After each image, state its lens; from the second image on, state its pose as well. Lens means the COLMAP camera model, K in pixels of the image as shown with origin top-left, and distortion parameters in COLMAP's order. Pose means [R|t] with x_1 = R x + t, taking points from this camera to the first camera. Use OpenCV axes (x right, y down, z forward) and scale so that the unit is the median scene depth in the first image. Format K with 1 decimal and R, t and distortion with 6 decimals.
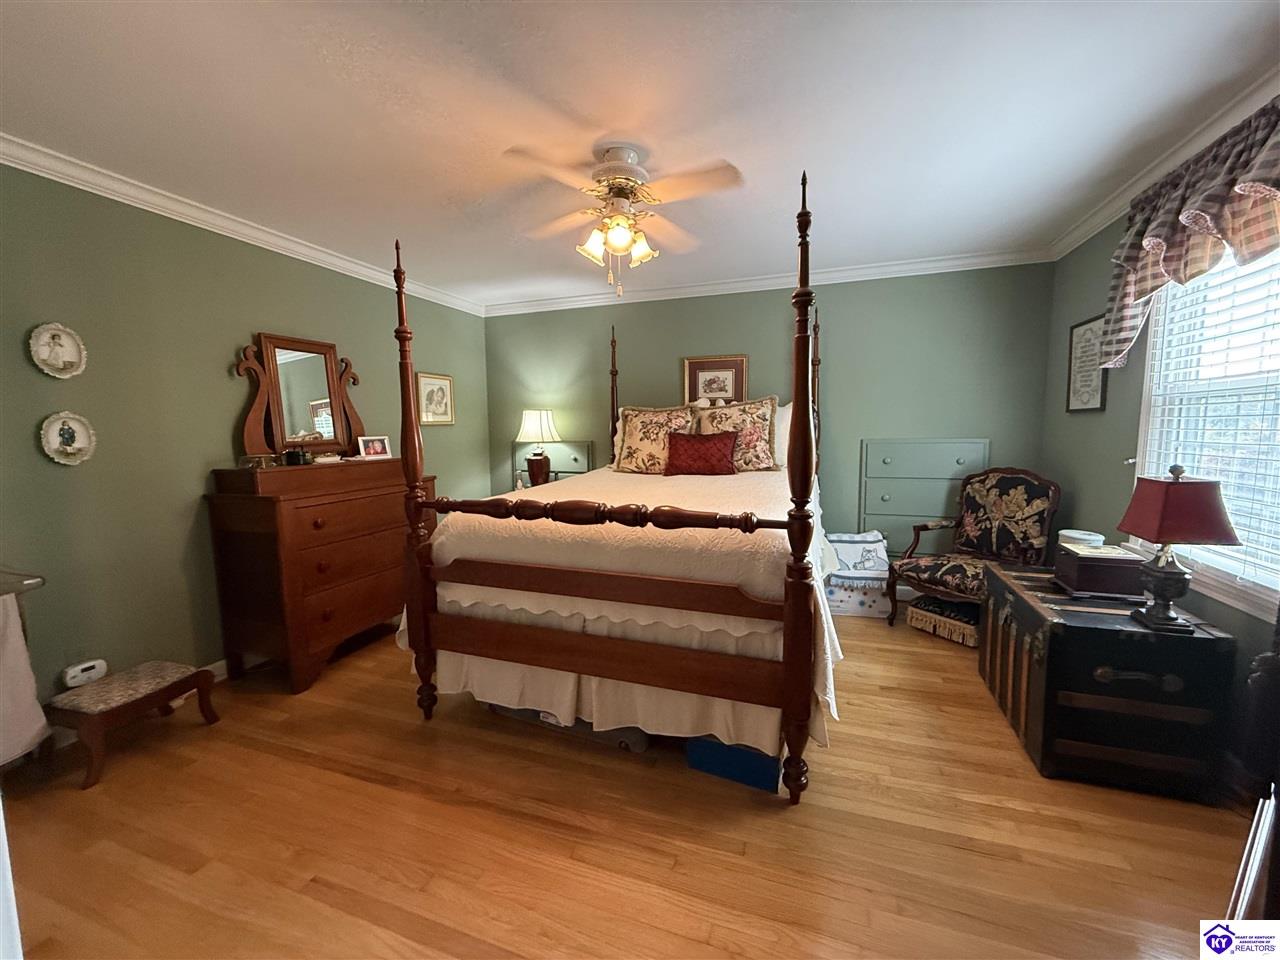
lens RADIAL K [[510.0, 0, 637.8], [0, 510.0, 483.5], [0, 0, 1]] dist [-0.000261, 0.000452]
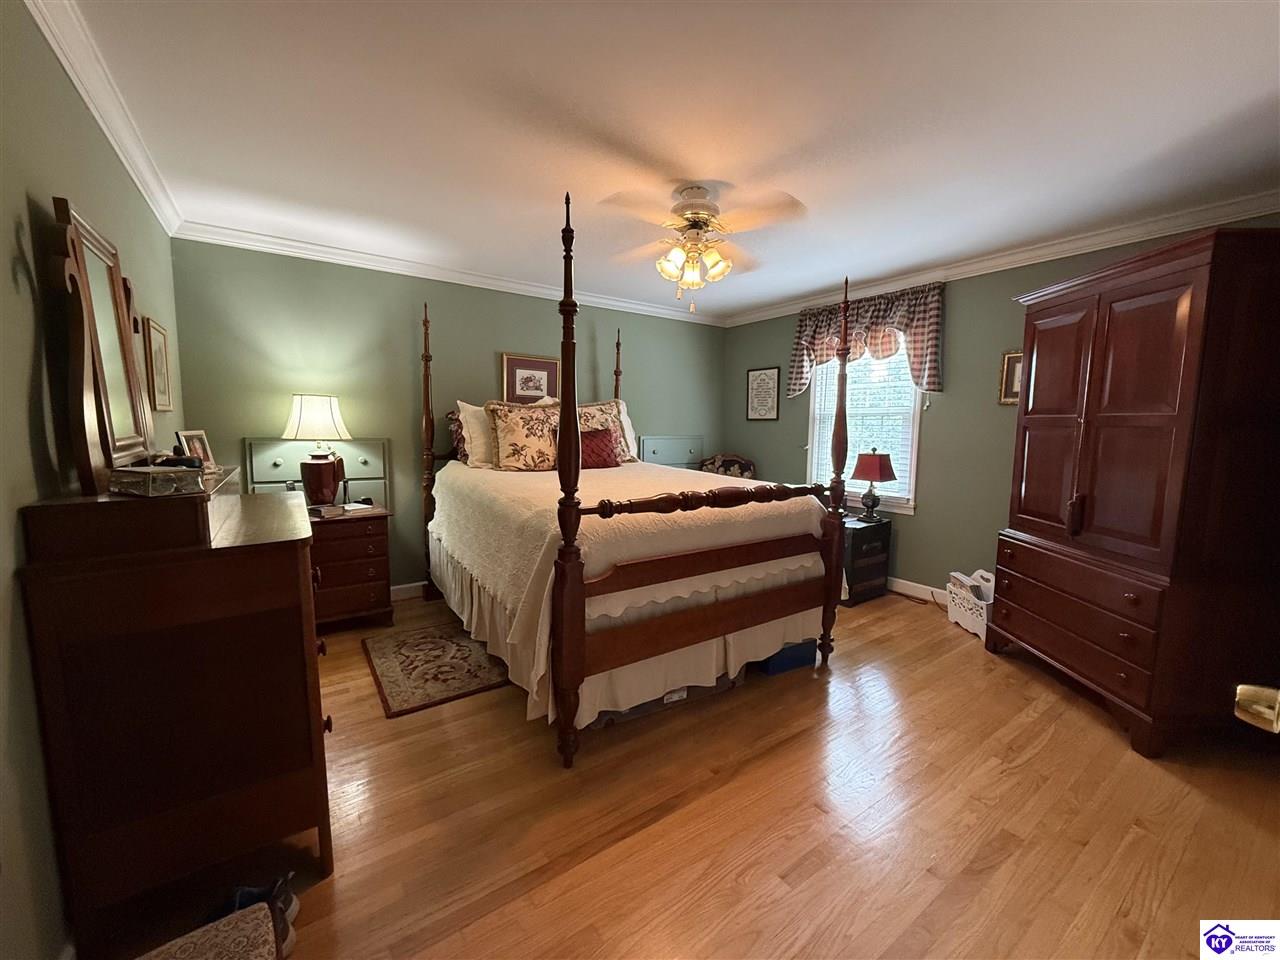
lens RADIAL K [[510.0, 0, 637.8], [0, 510.0, 483.5], [0, 0, 1]] dist [-0.000261, 0.000452]
pose [[0.583151, -0.074560, 0.808935, -0.756223], [0.070749, 0.996657, 0.040860, -0.024054], [-0.809277, 0.033404, 0.586477, 0.302526]]
